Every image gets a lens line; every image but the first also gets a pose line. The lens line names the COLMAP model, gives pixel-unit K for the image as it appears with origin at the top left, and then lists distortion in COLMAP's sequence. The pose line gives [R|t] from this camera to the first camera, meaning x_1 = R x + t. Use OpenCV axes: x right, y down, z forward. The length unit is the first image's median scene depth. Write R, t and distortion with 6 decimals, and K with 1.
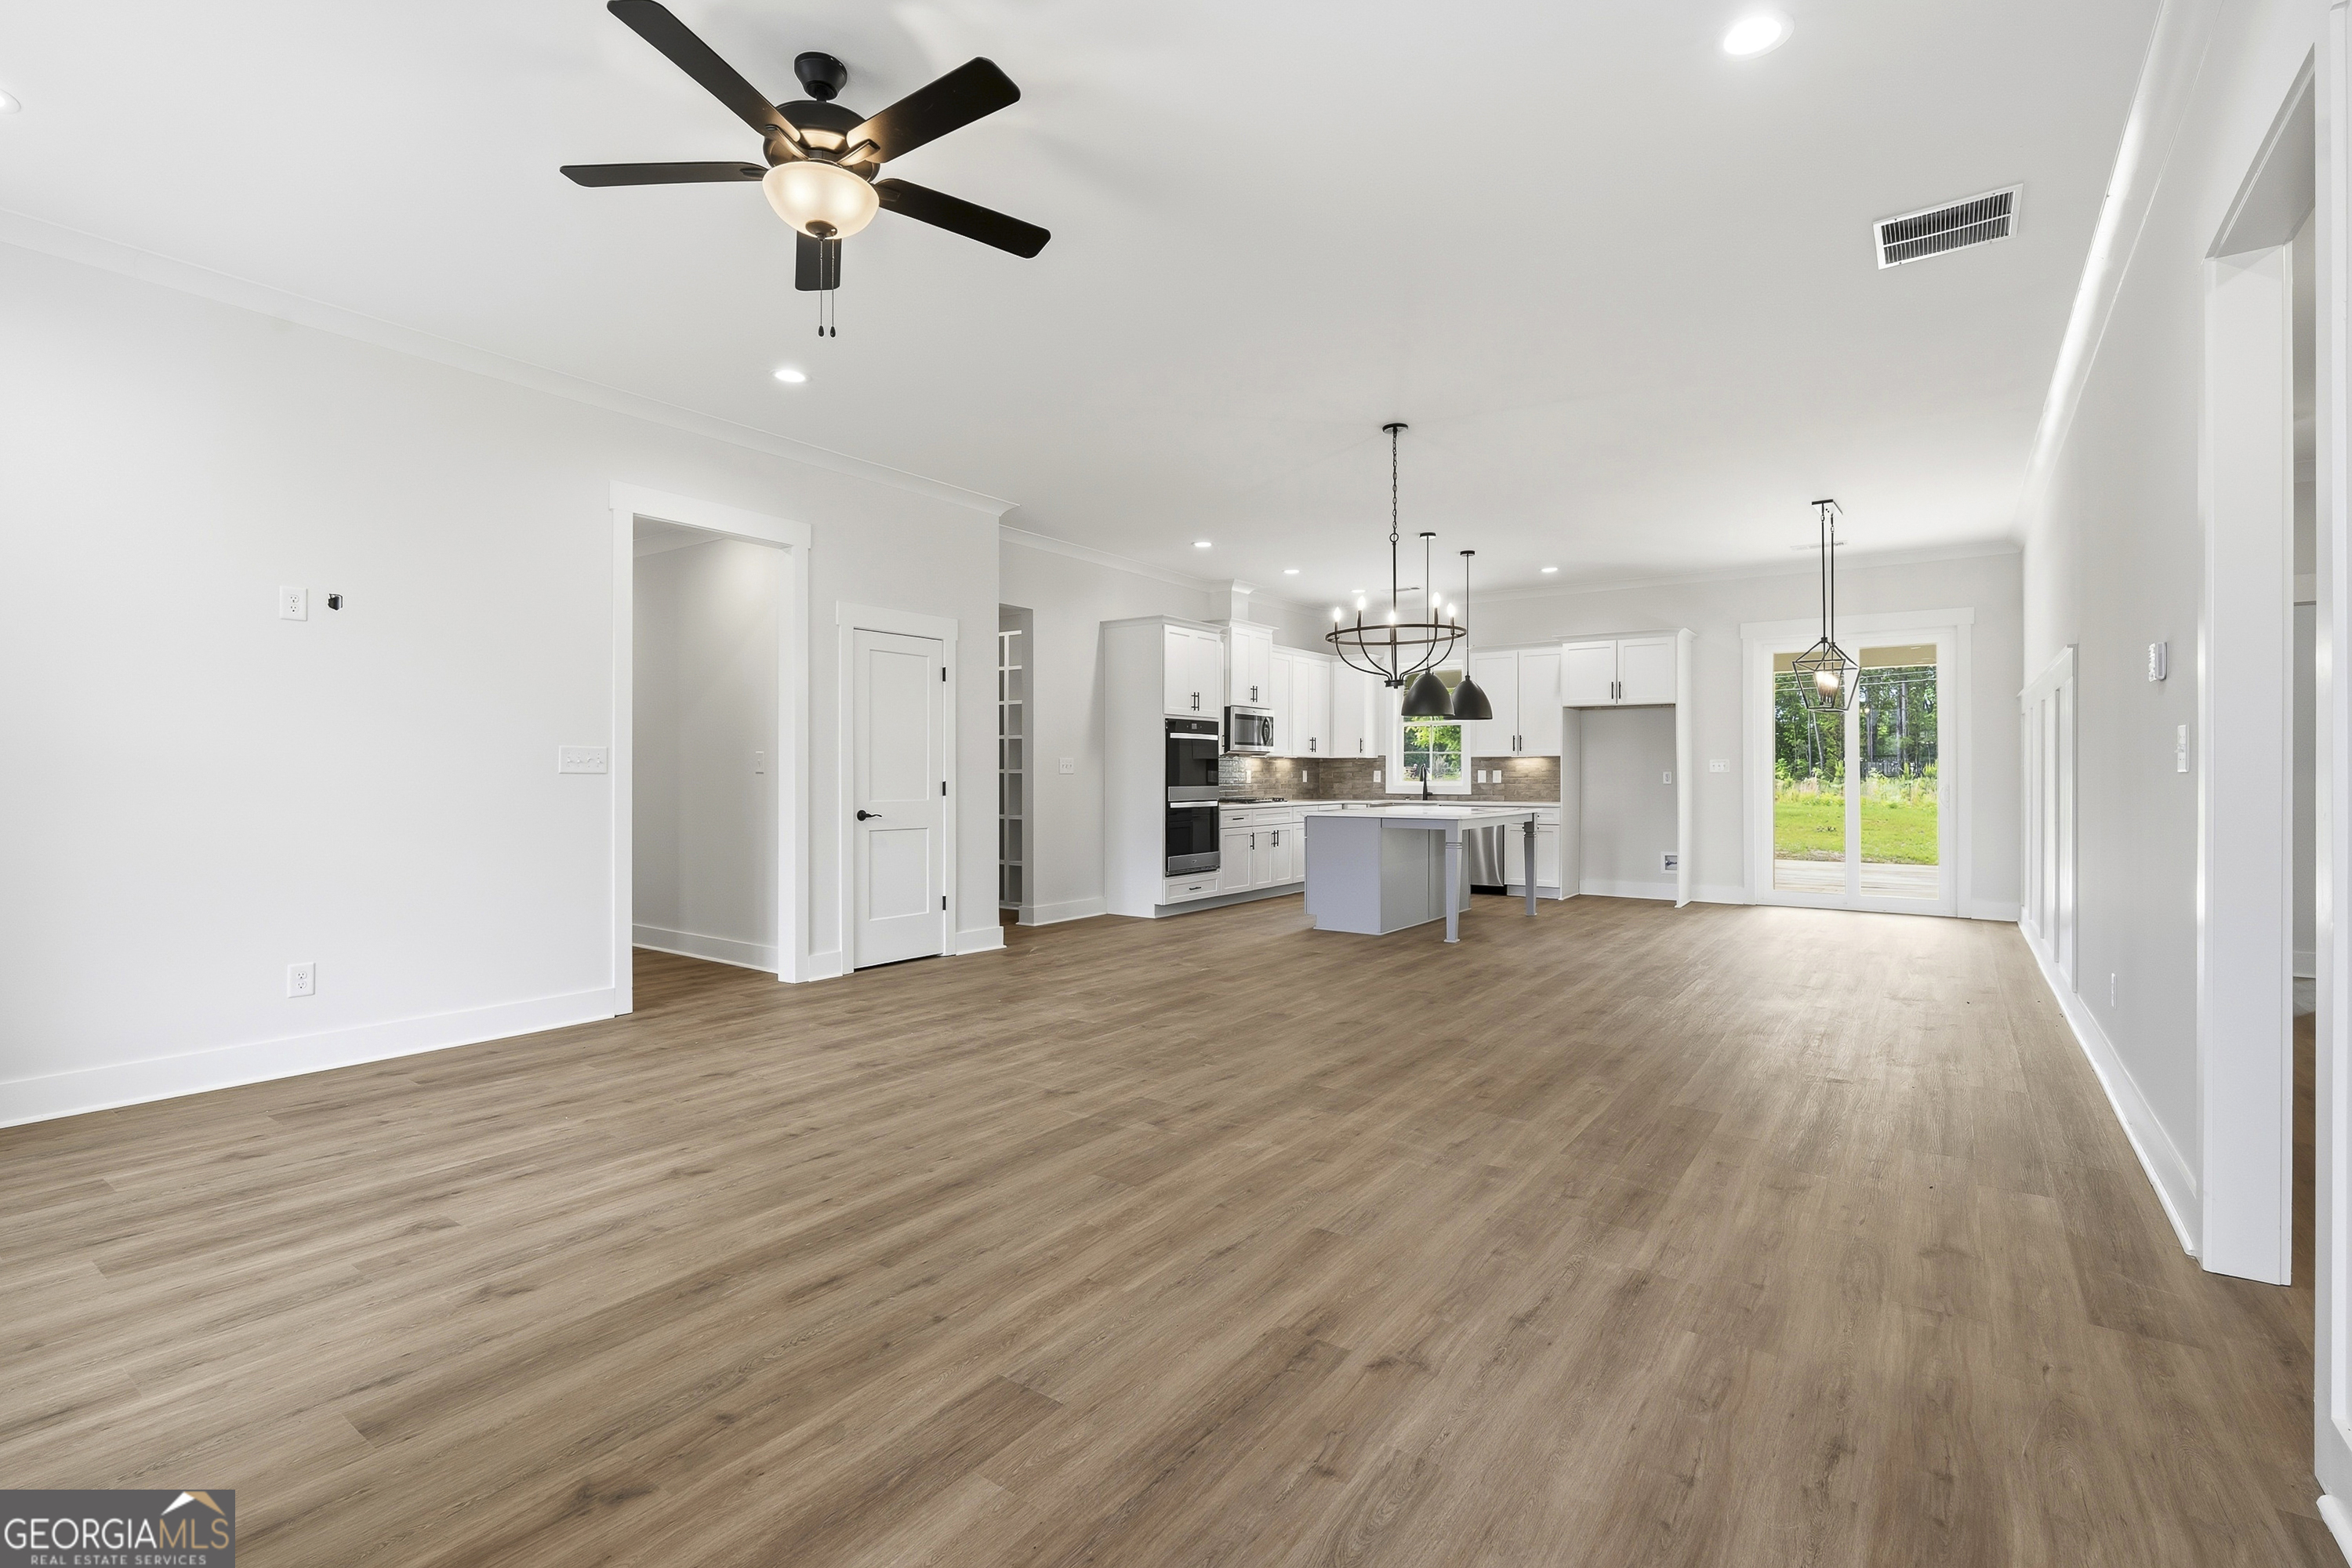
lens RADIAL K [[1069.2, 0, 1175.0], [0, 1069.2, 788.8], [0, 0, 1]] dist [-0.011640, 0.003098]
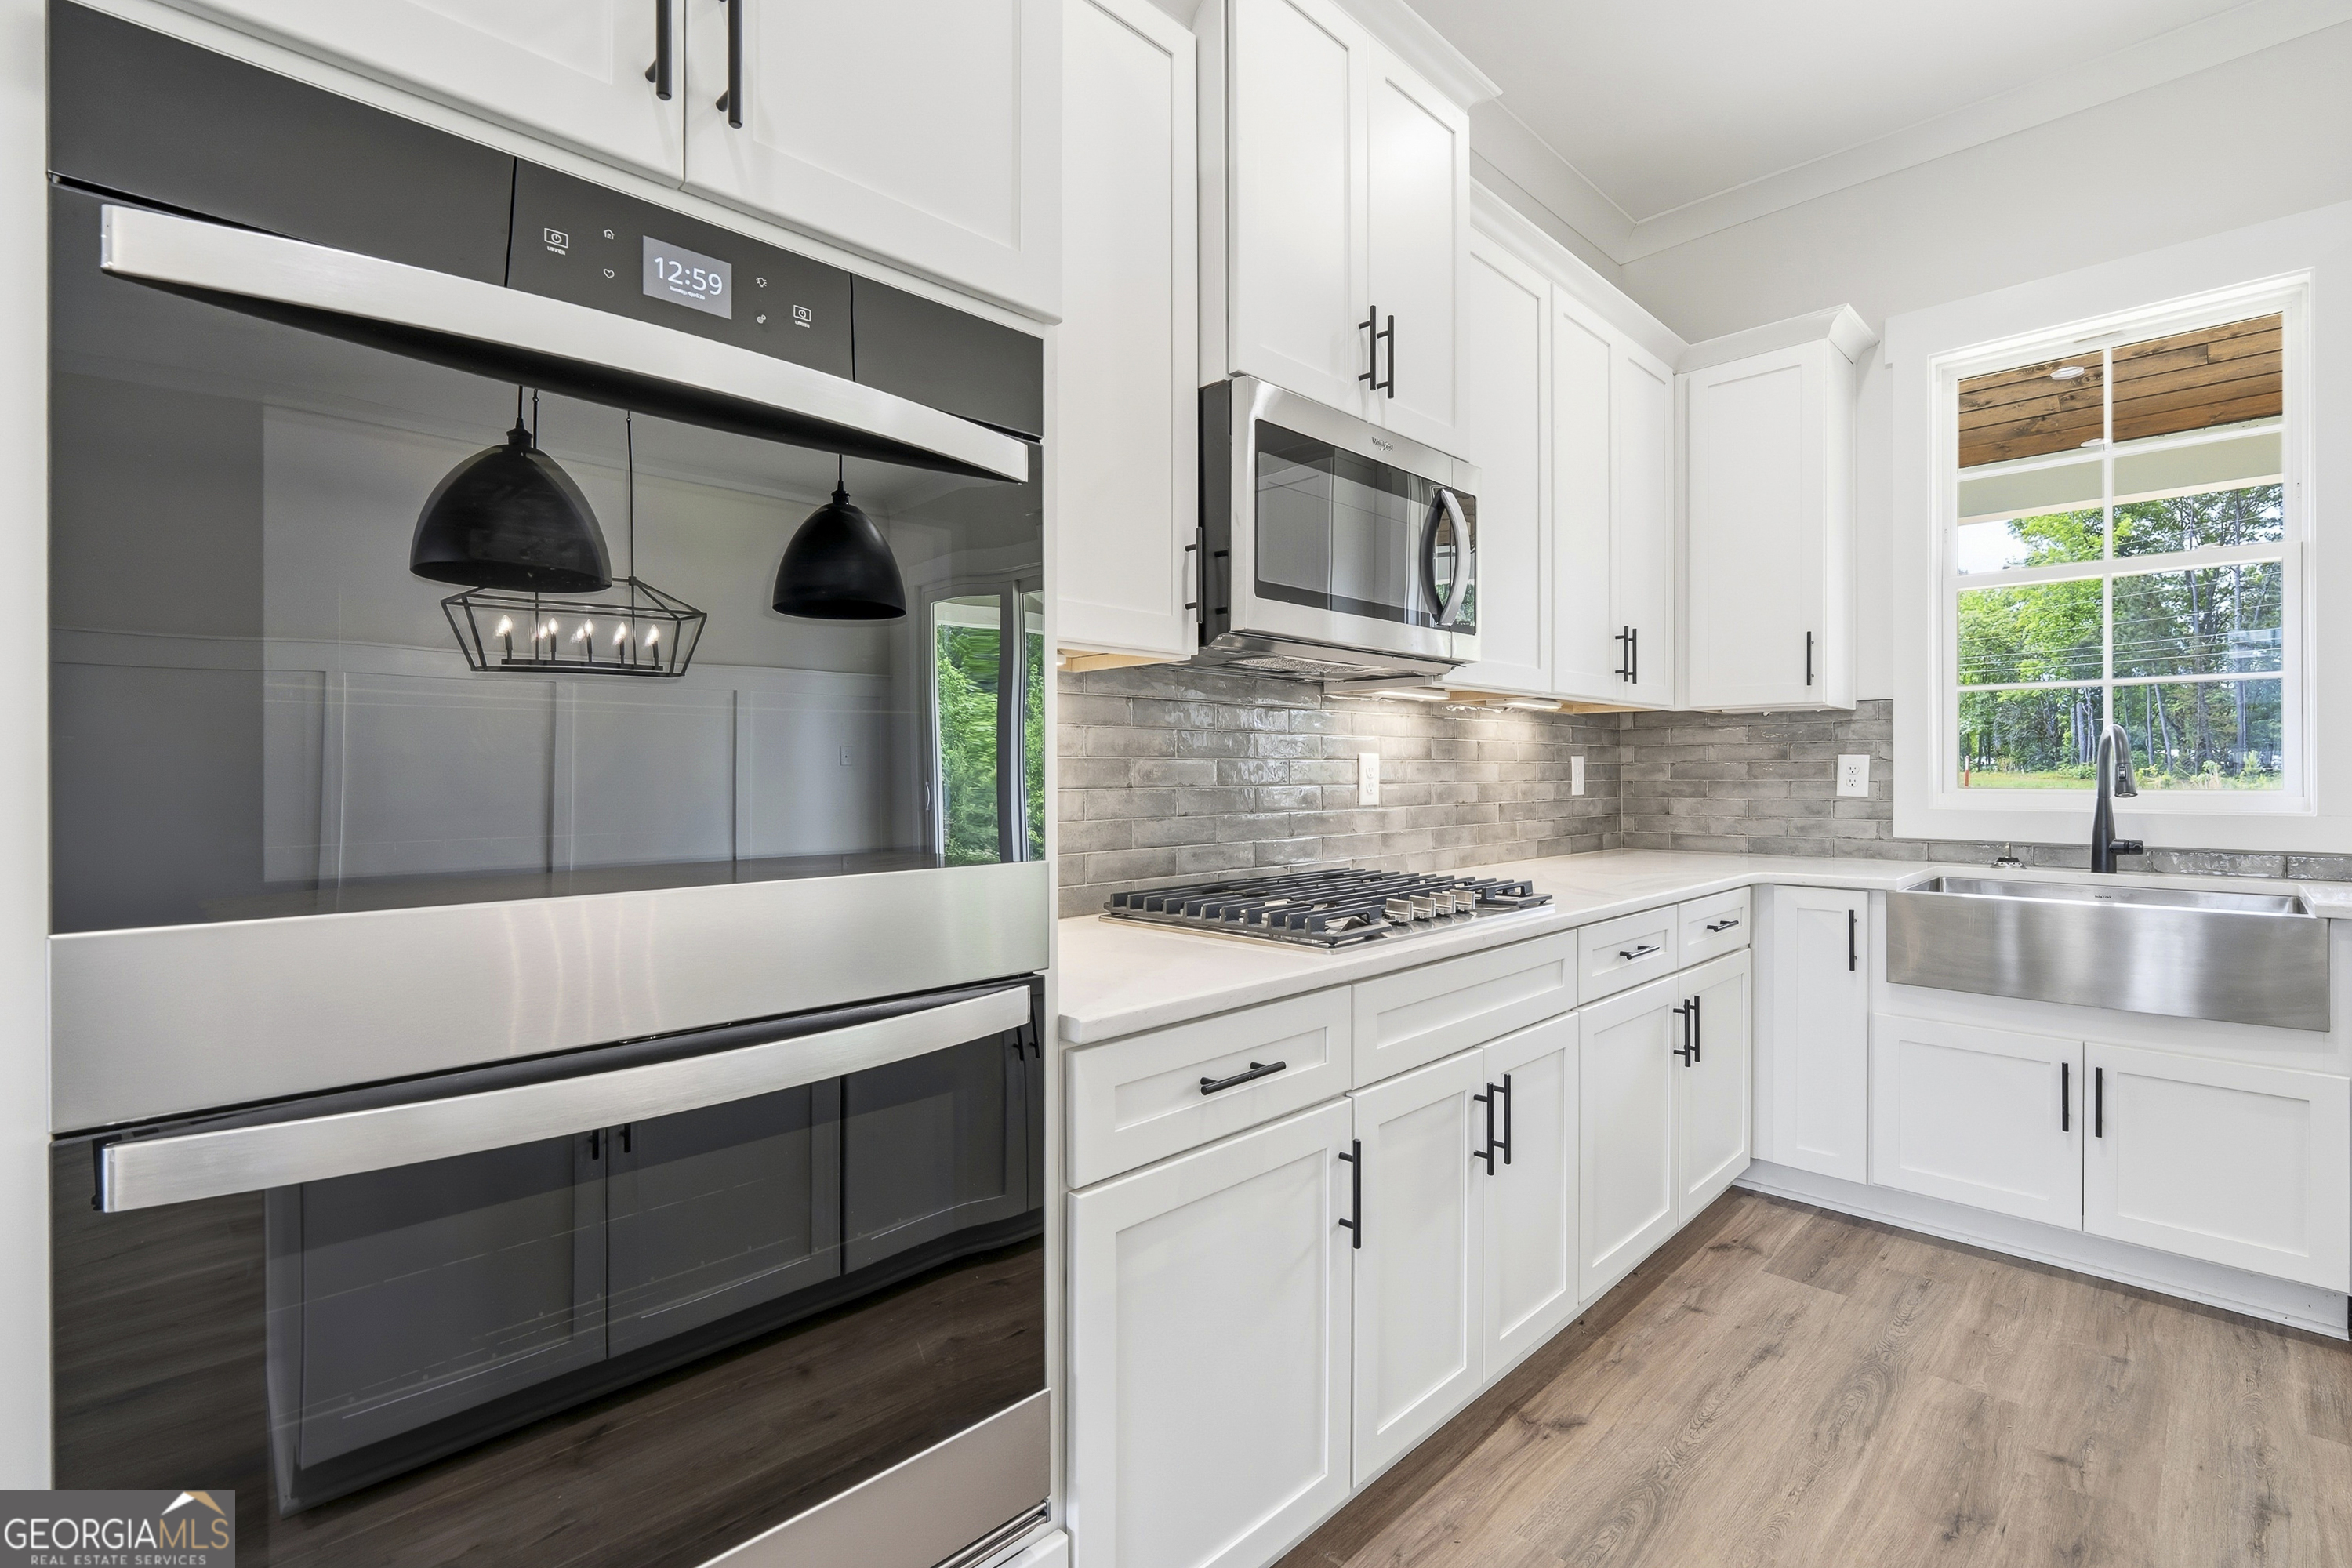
lens RADIAL K [[1069.2, 0, 1176.0], [0, 1069.2, 770.7], [0, 0, 1]] dist [-0.011640, 0.003098]
pose [[0.986796, -0.003868, -0.161924, 0.194850], [0.001267, 0.999869, -0.016162, -0.027714], [0.161965, 0.015744, 0.986671, 2.253181]]
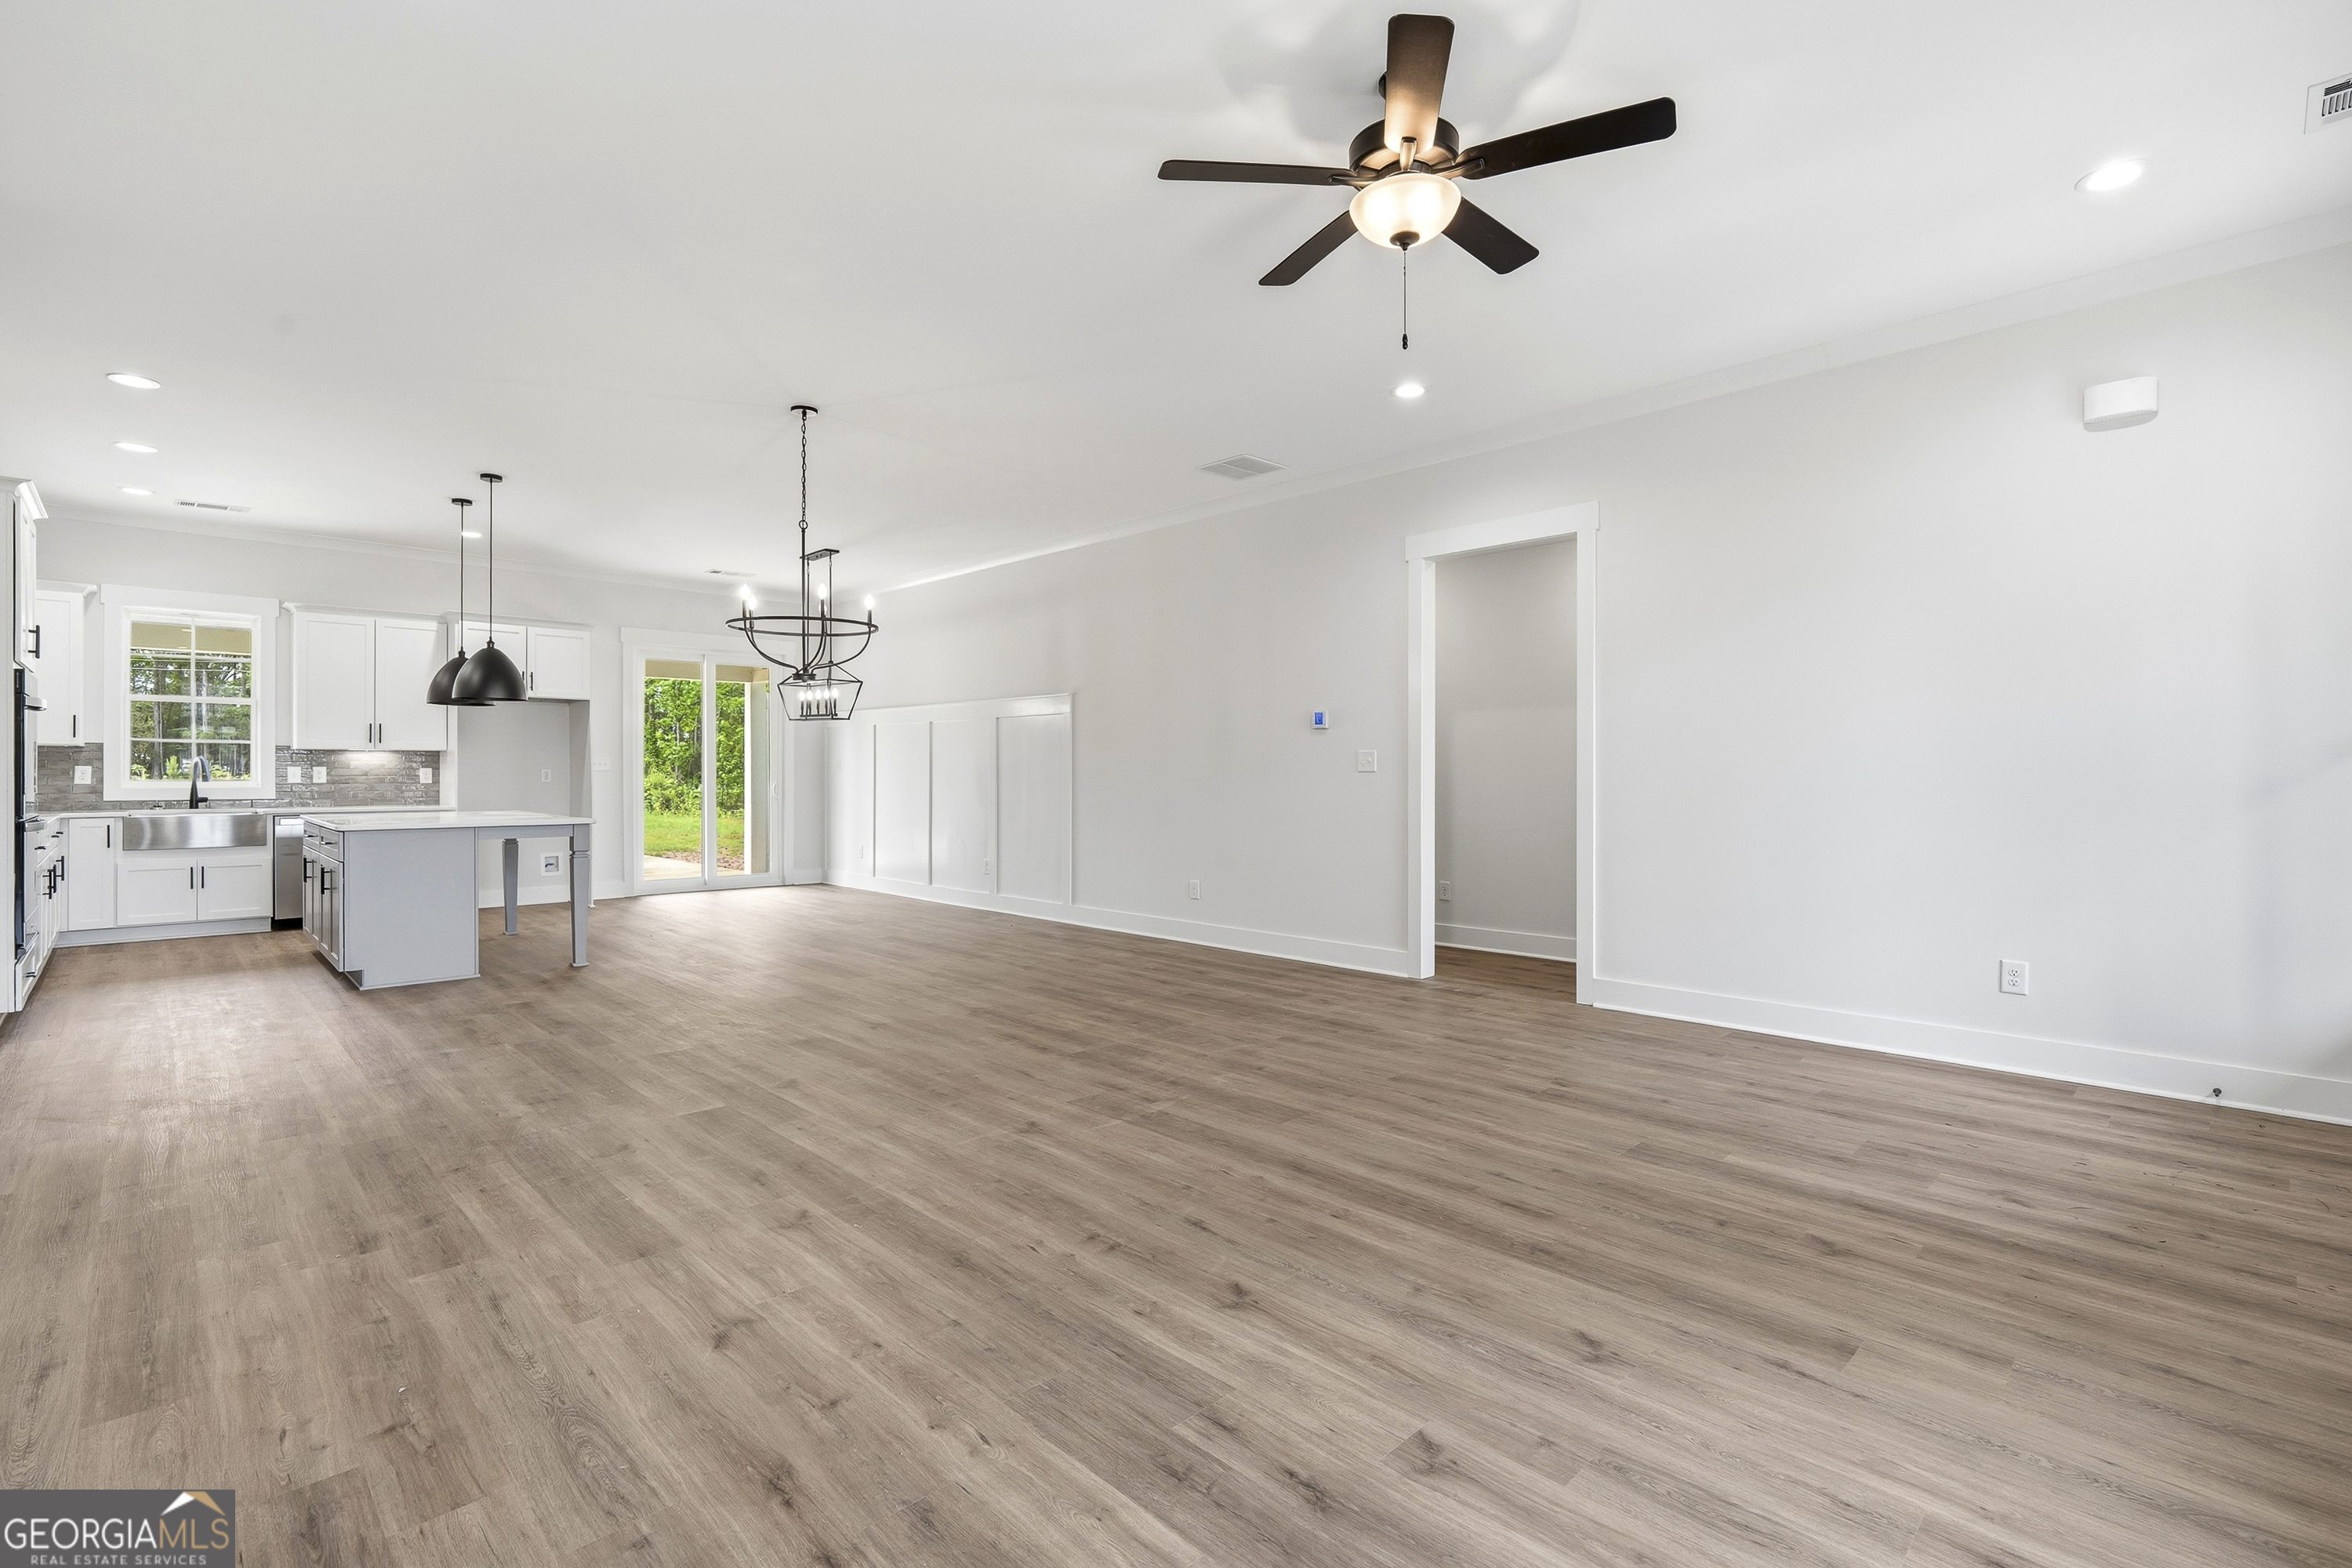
lens RADIAL K [[1069.2, 0, 1169.4], [0, 1069.2, 770.3], [0, 0, 1]] dist [-0.011640, 0.003098]
pose [[0.173963, 0.003331, 0.984747, -1.047914], [0.012820, 0.999902, -0.005647, -0.007472], [-0.984669, 0.013606, 0.173903, 0.789383]]
